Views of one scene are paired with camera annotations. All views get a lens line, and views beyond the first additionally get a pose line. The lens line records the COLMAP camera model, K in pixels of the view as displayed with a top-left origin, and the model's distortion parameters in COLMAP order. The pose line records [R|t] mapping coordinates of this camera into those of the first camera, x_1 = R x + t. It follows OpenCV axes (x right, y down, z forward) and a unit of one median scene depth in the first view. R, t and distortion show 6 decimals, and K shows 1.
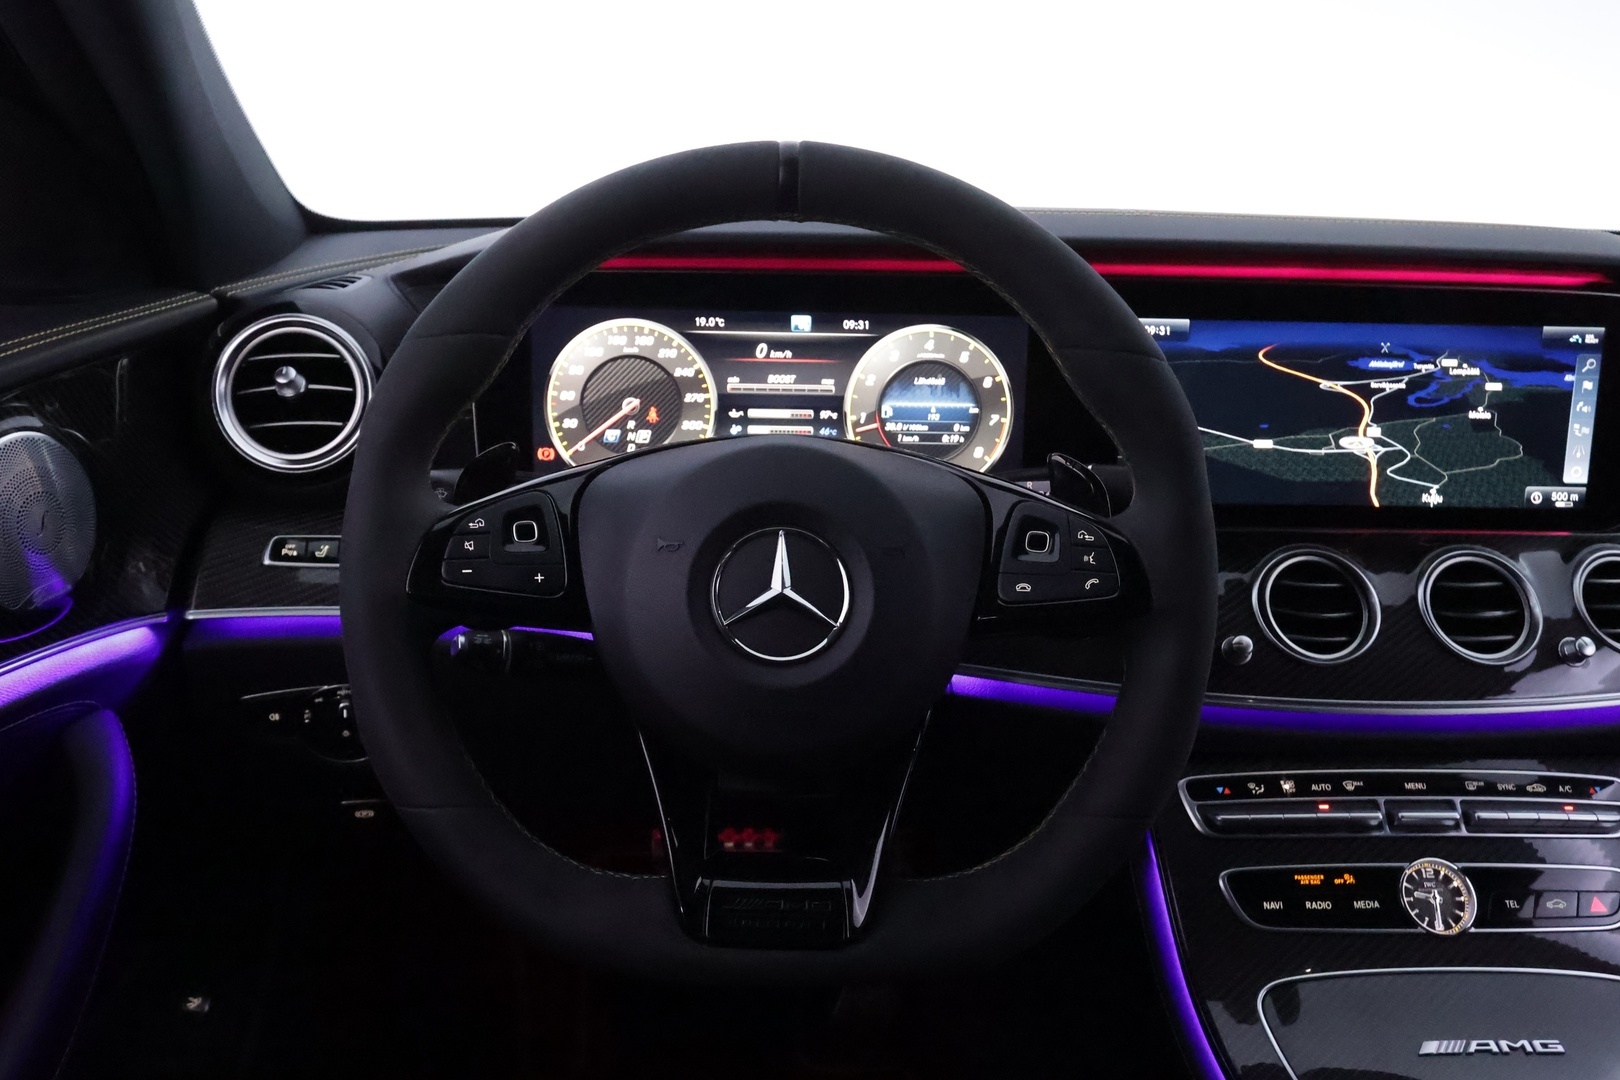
lens RADIAL K [[1241.9, 0, 807.6], [0, 1241.9, 534.0], [0, 0, 1]] dist [-0.010628, -0.004956]
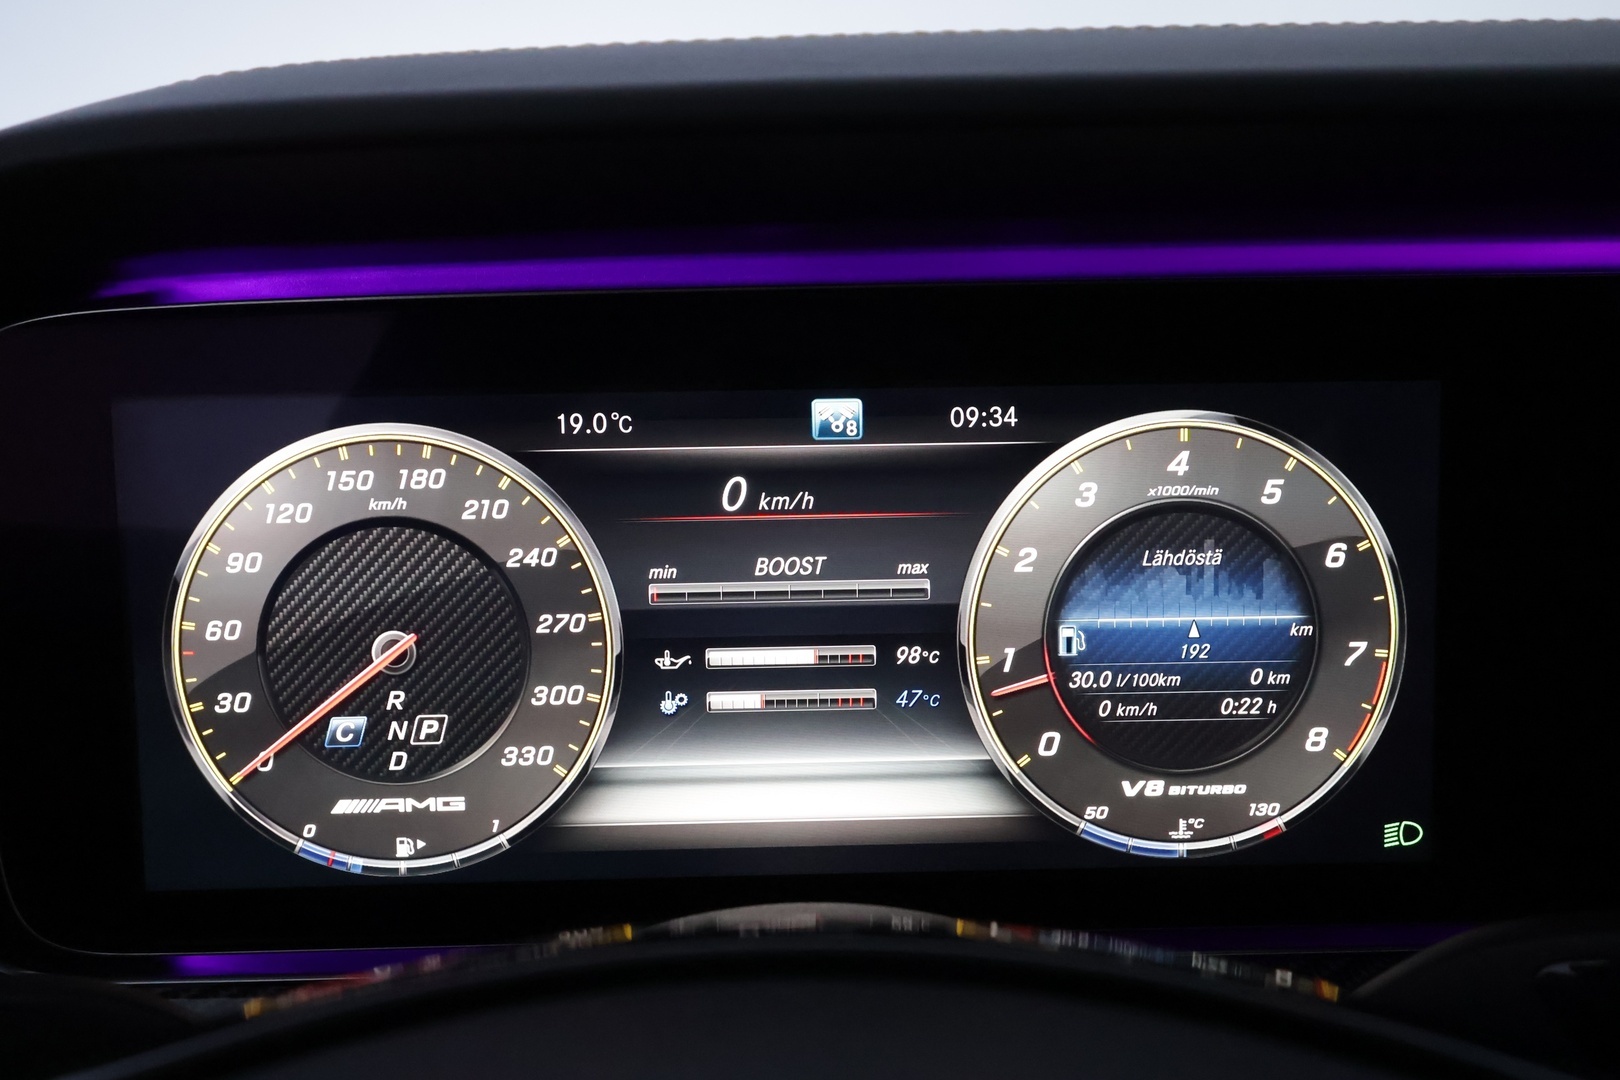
lens RADIAL K [[1241.9, 0, 808.4], [0, 1241.9, 545.1], [0, 0, 1]] dist [-0.010628, -0.004956]
pose [[0.998815, -0.032934, -0.035830, -0.001562], [0.030070, 0.996521, -0.077732, -0.101521], [0.038266, 0.076563, 0.996330, 0.622301]]
